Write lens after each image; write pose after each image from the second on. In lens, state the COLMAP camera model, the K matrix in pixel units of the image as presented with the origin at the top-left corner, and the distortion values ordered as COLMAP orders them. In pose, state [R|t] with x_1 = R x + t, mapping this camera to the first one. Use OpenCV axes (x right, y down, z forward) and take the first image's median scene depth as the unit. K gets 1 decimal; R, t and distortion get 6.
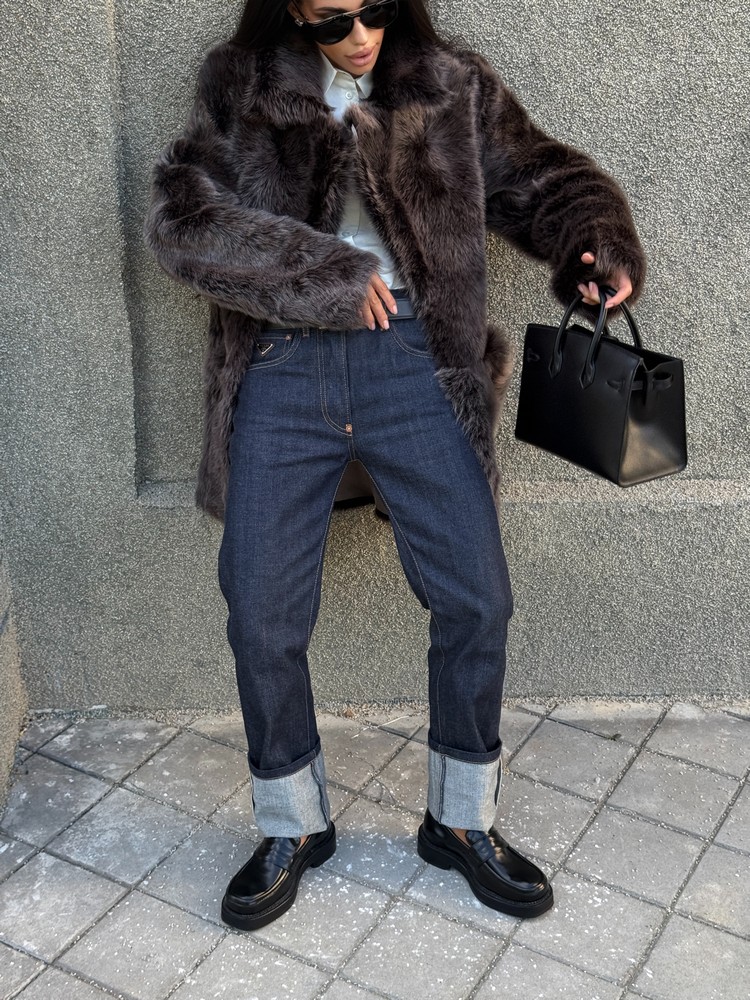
lens RADIAL K [[1402.3, 0, 382.1], [0, 1402.3, 497.8], [0, 0, 1]] dist [0.120885, 0.000000]
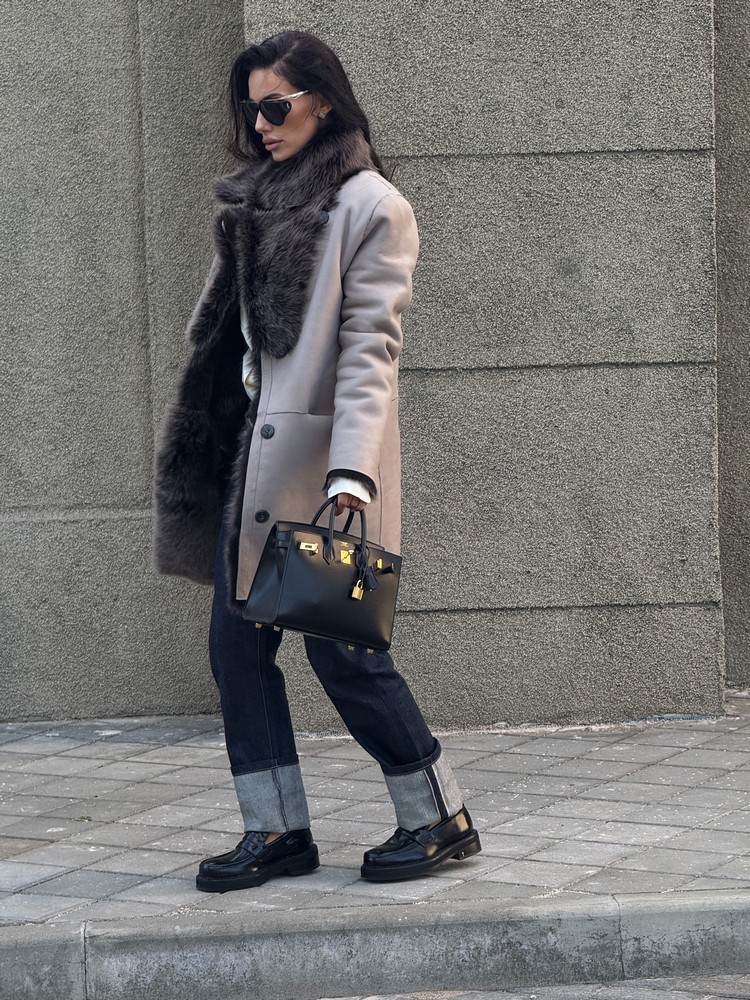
lens RADIAL K [[3517.1, 0, 389.1], [0, 3517.1, 517.1], [0, 0, 1]] dist [0.270567, 0.000000]
pose [[0.999080, -0.037648, -0.020554, -0.505635], [0.029087, 0.946828, -0.320422, 1.108495], [0.031524, 0.319529, 0.947052, -2.249538]]
